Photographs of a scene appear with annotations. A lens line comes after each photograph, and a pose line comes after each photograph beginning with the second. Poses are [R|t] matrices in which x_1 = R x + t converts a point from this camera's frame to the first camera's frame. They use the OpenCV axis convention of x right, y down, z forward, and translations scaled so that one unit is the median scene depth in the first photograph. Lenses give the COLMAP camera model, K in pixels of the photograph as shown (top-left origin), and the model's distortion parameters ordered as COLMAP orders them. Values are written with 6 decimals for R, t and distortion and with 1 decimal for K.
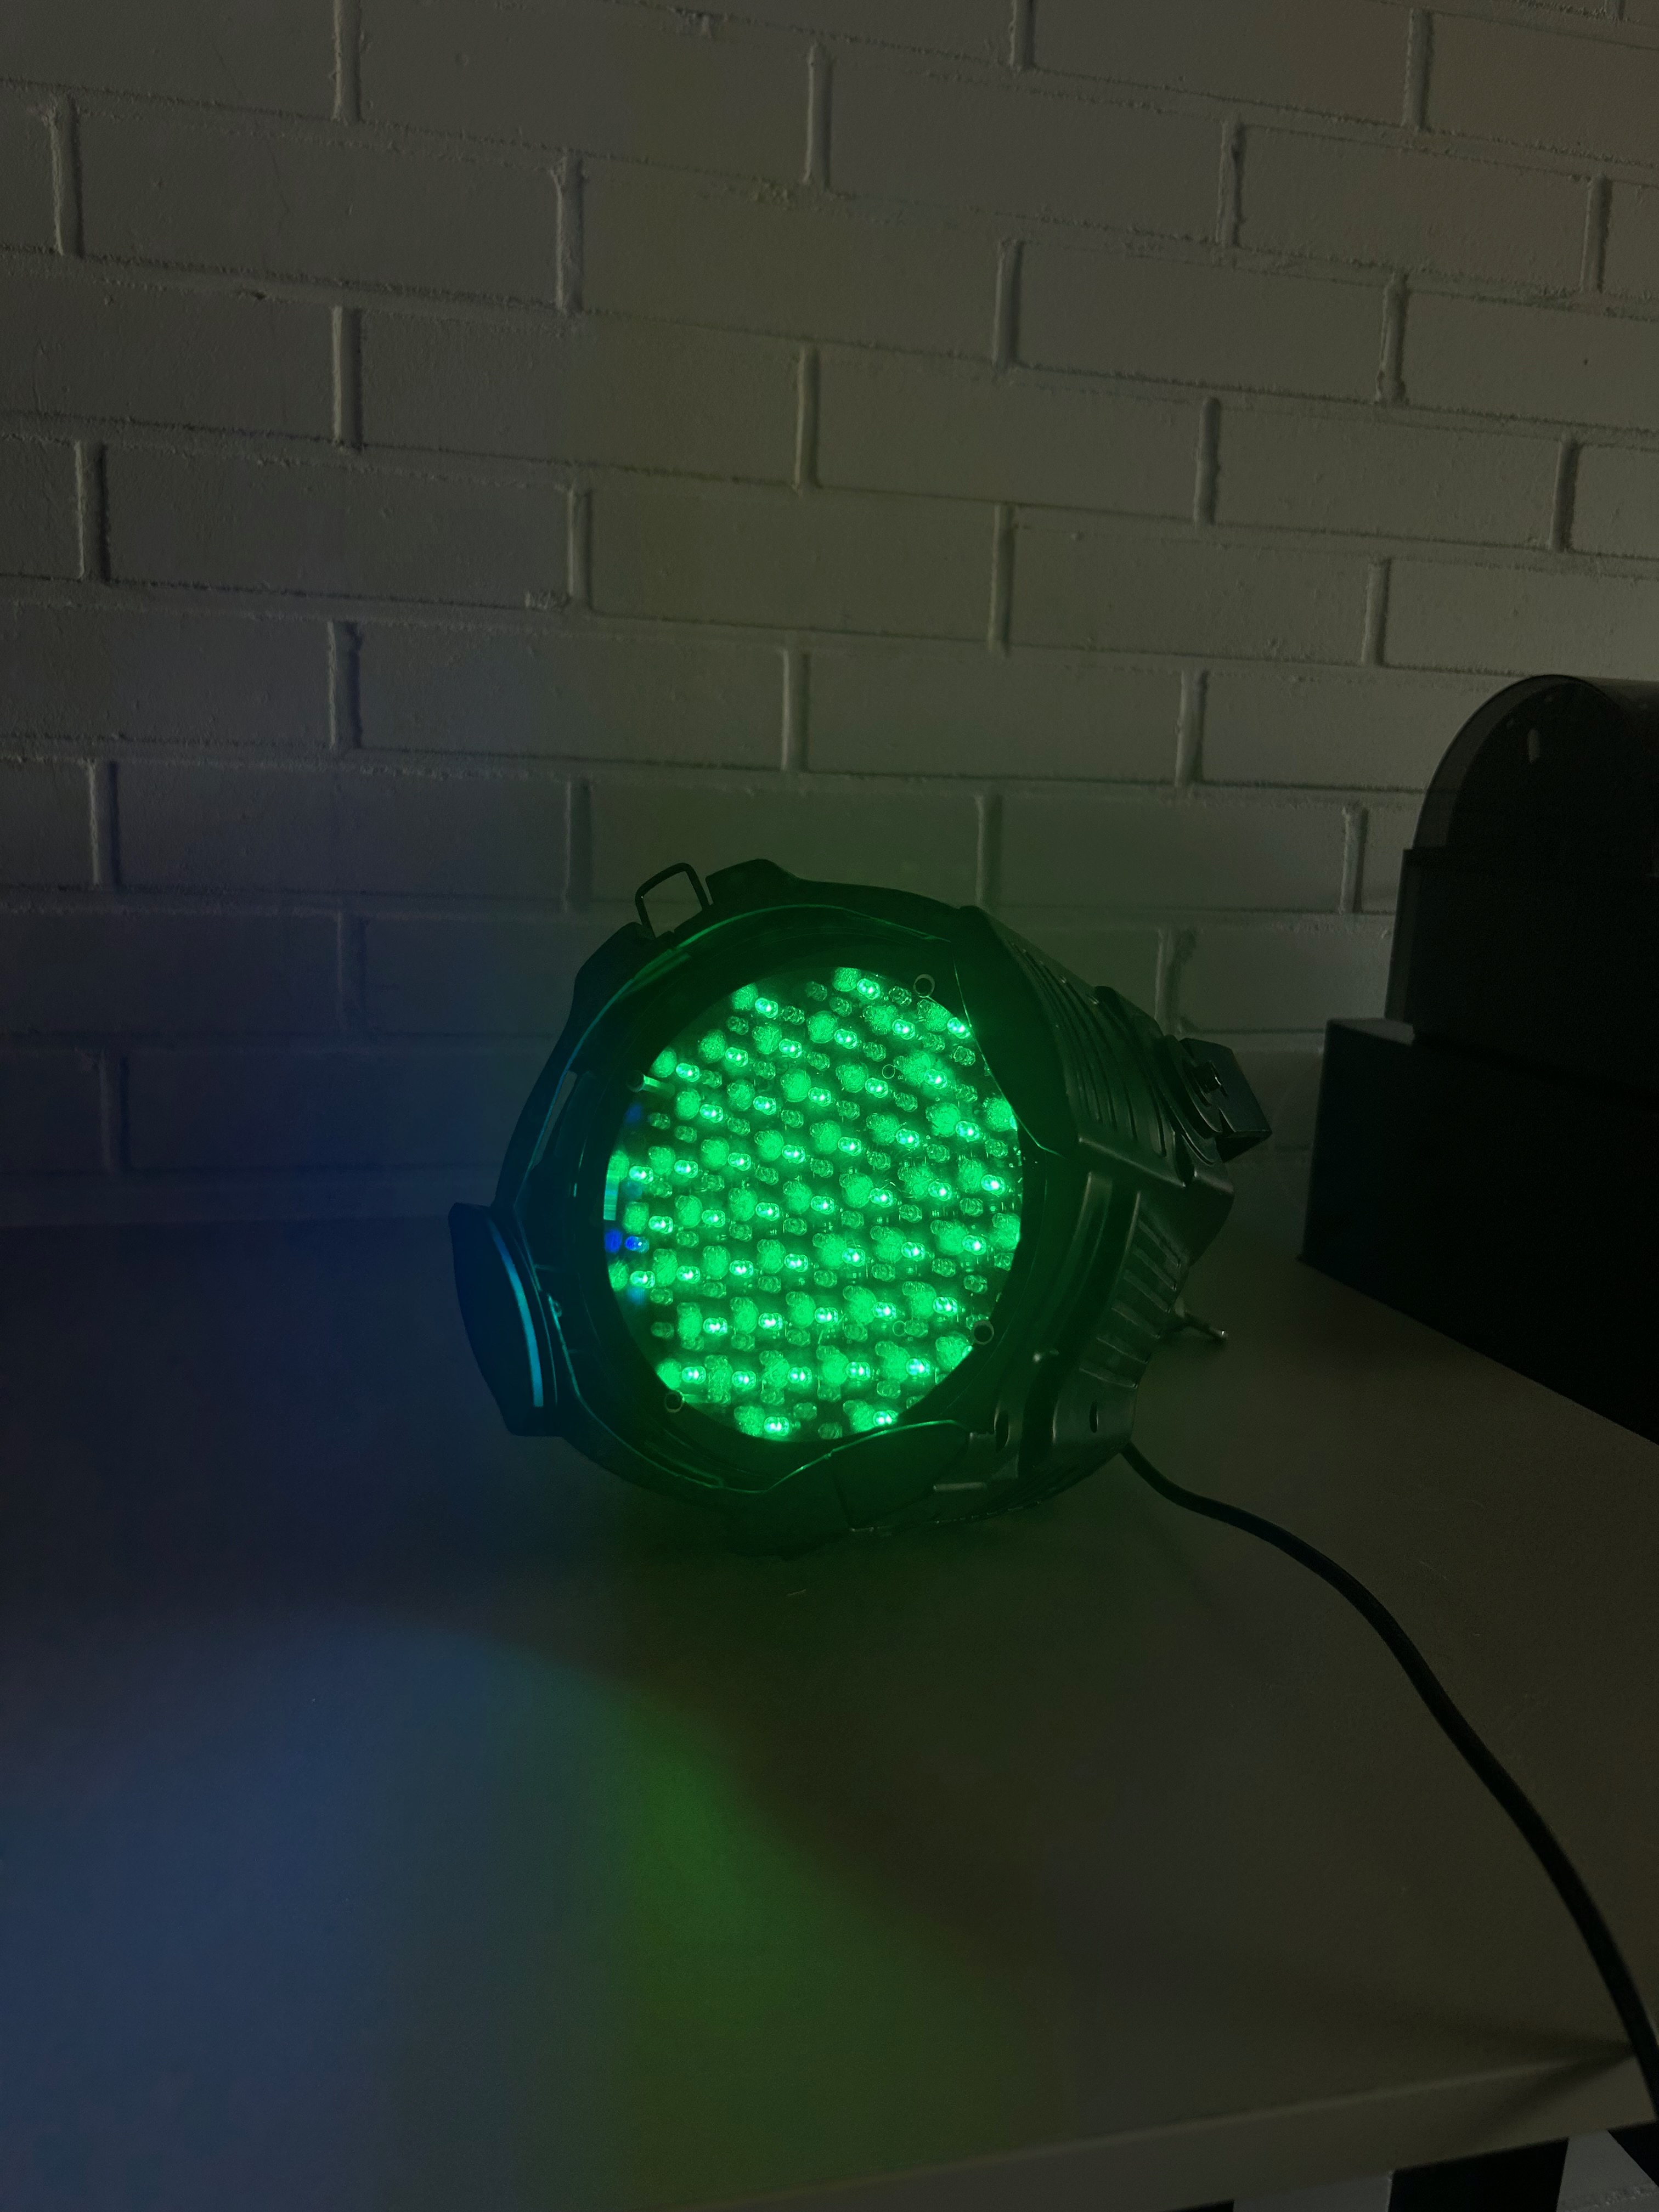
lens RADIAL K [[1632.3, 0, 816.5], [0, 1632.3, 1127.2], [0, 0, 1]] dist [0.028152, -0.033844]
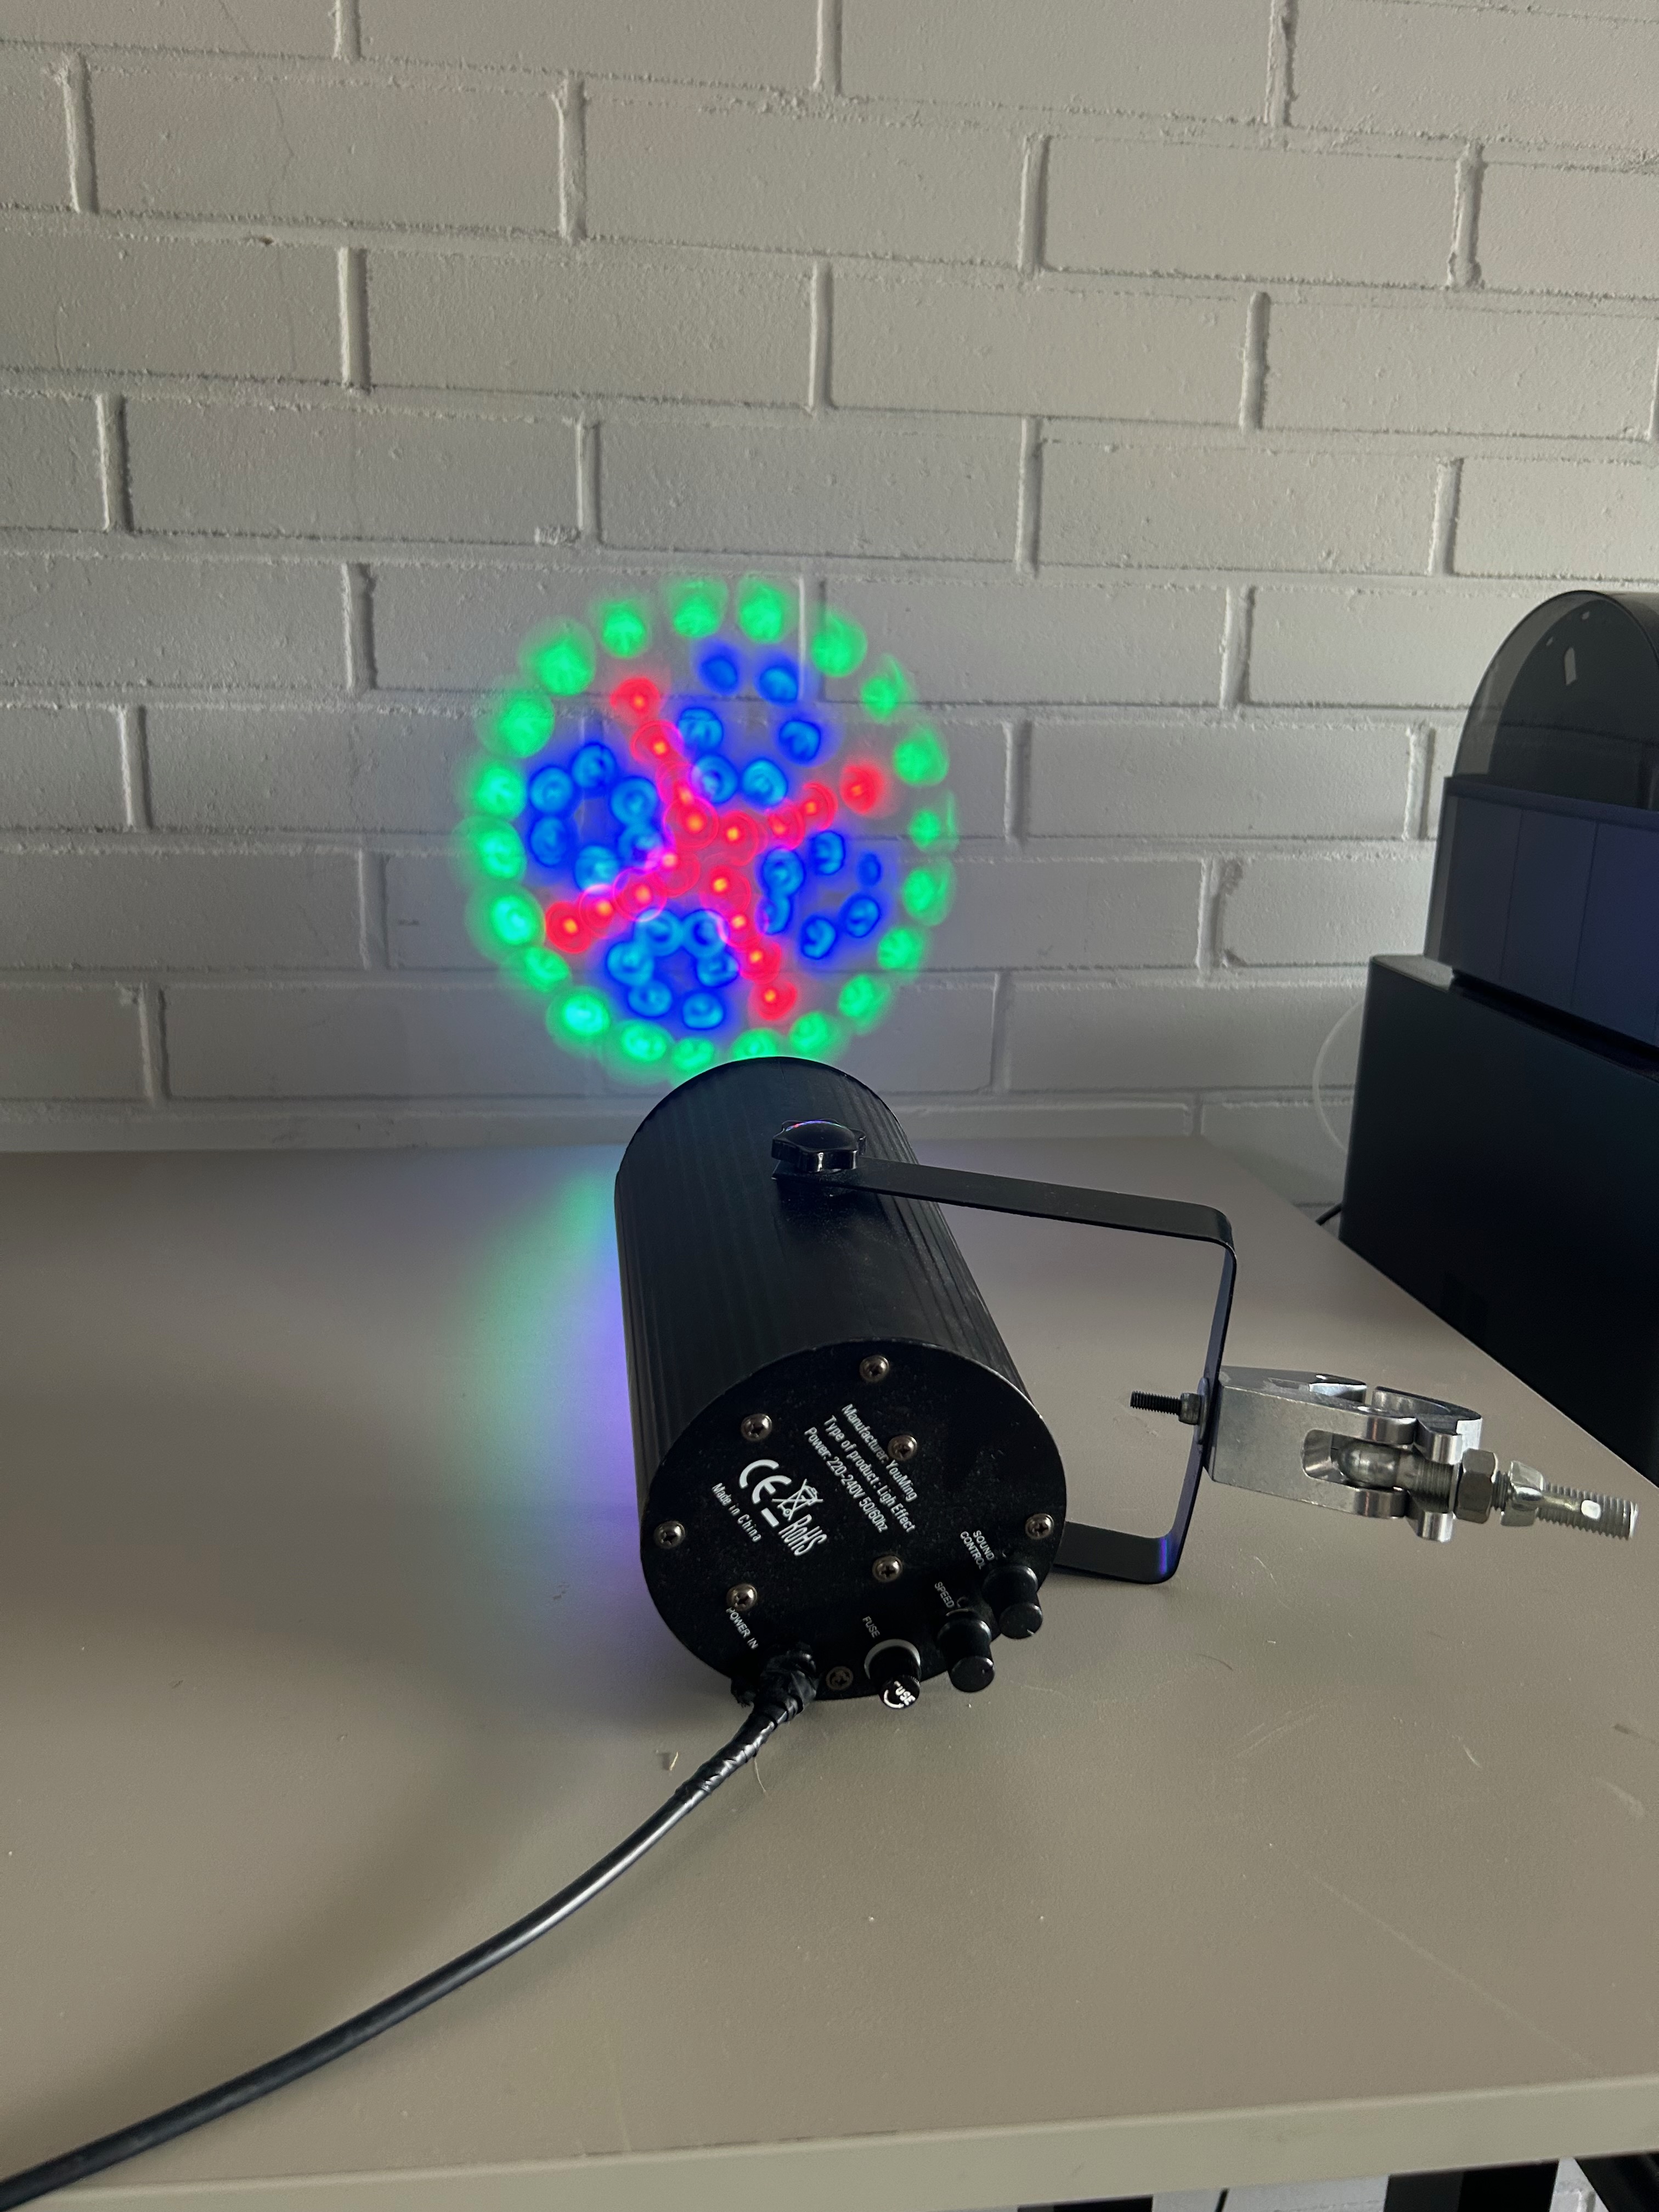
lens RADIAL K [[1632.3, 0, 831.0], [0, 1632.3, 1101.6], [0, 0, 1]] dist [0.028152, -0.033844]
pose [[0.991419, 0.016021, -0.129733, 0.134742], [-0.009671, 0.998731, 0.049431, -0.026952], [0.130361, -0.047752, 0.990316, 0.014314]]
